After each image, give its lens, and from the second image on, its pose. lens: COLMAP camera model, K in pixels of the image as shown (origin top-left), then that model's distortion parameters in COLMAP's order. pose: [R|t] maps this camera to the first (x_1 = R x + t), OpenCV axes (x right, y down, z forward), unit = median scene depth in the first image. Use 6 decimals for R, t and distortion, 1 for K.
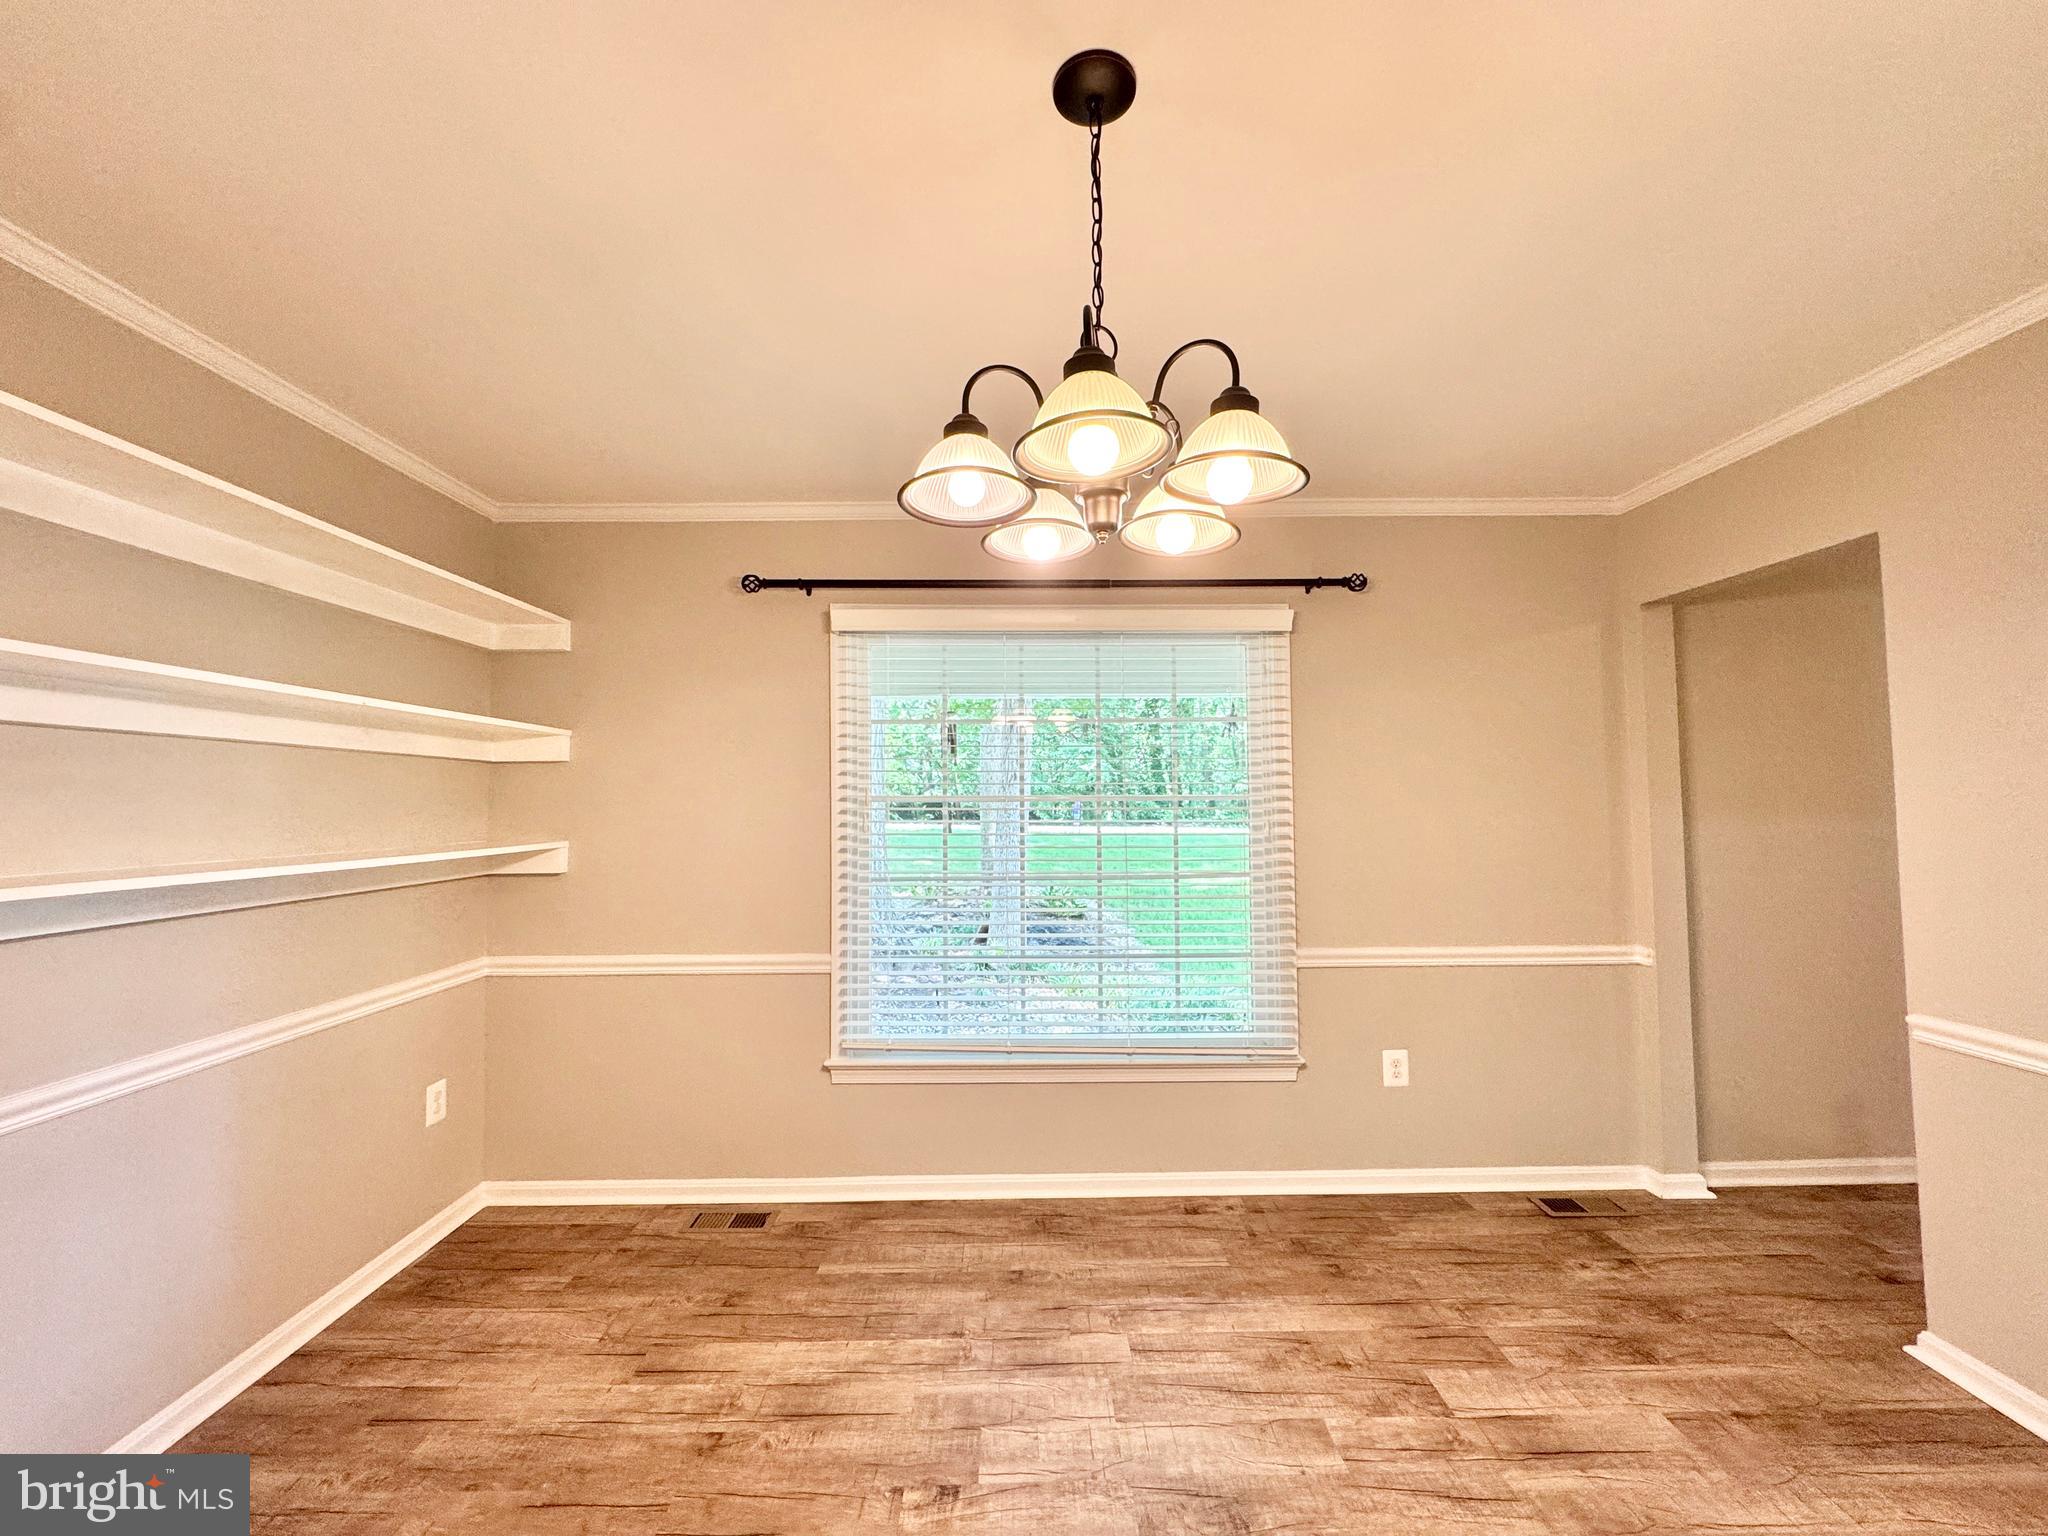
lens RADIAL K [[824.6, 0, 1024.0], [0, 824.6, 768.0], [0, 0, 1]] dist [0.000420, 0.000078]
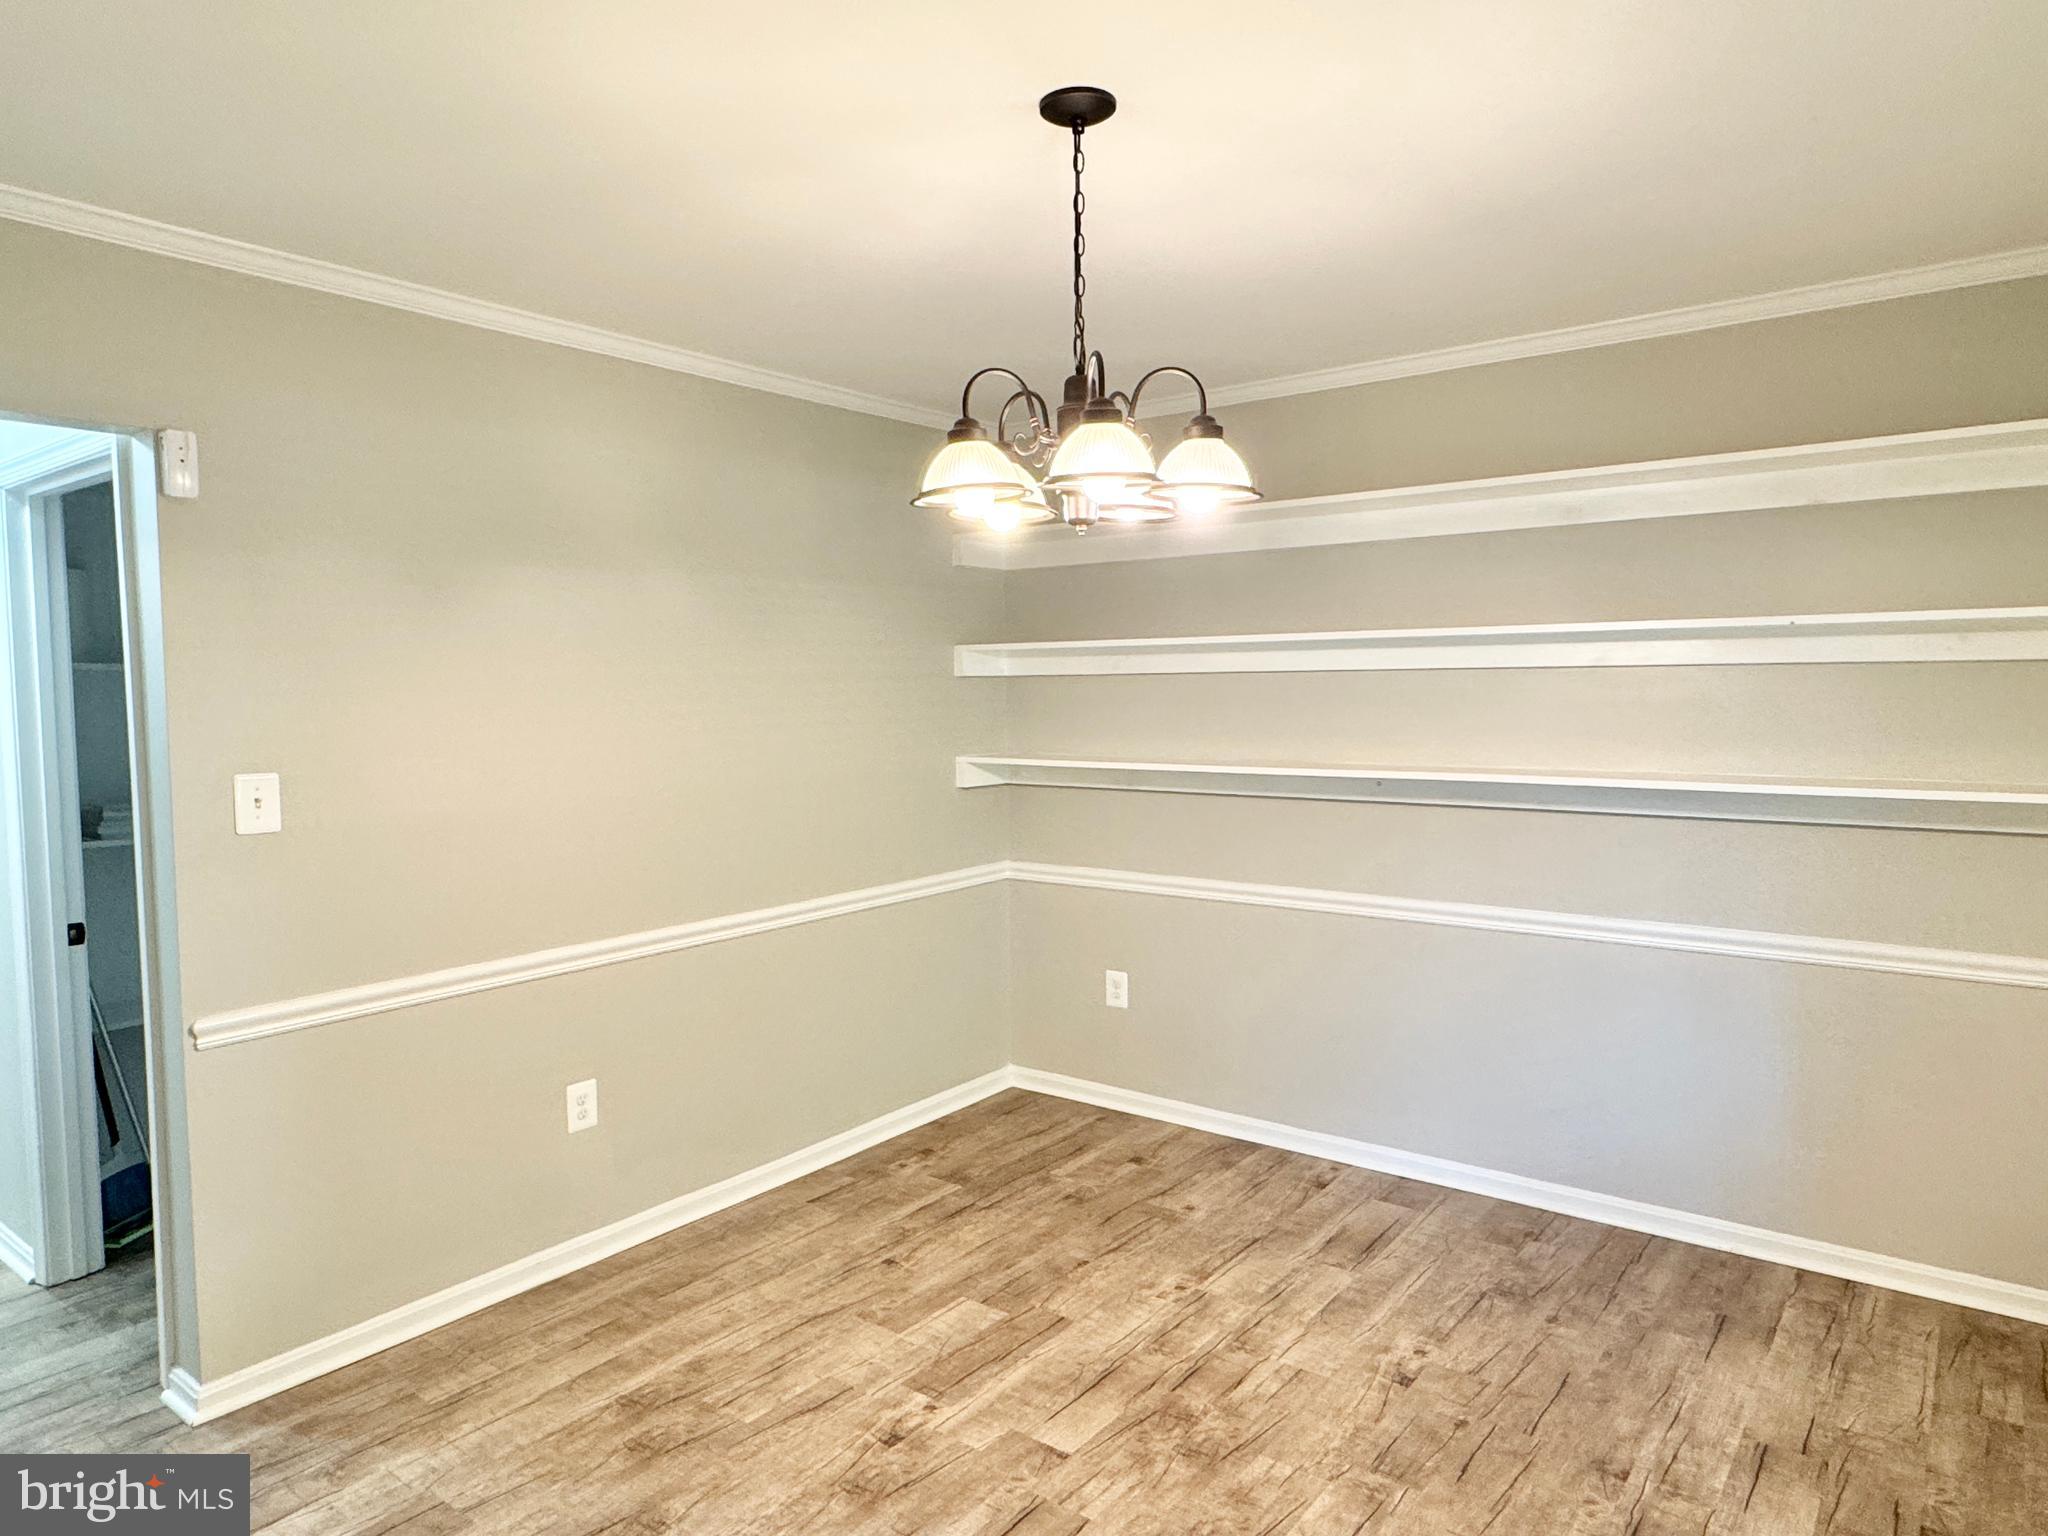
lens RADIAL K [[1274.7, 0, 1016.5], [0, 1274.7, 779.1], [0, 0, 1]] dist [-0.002935, -0.000278]
pose [[-0.616620, 0.072212, -0.783942, 0.841379], [0.046599, 0.997386, 0.055220, -0.020826], [0.785881, -0.002482, -0.618373, 1.098413]]
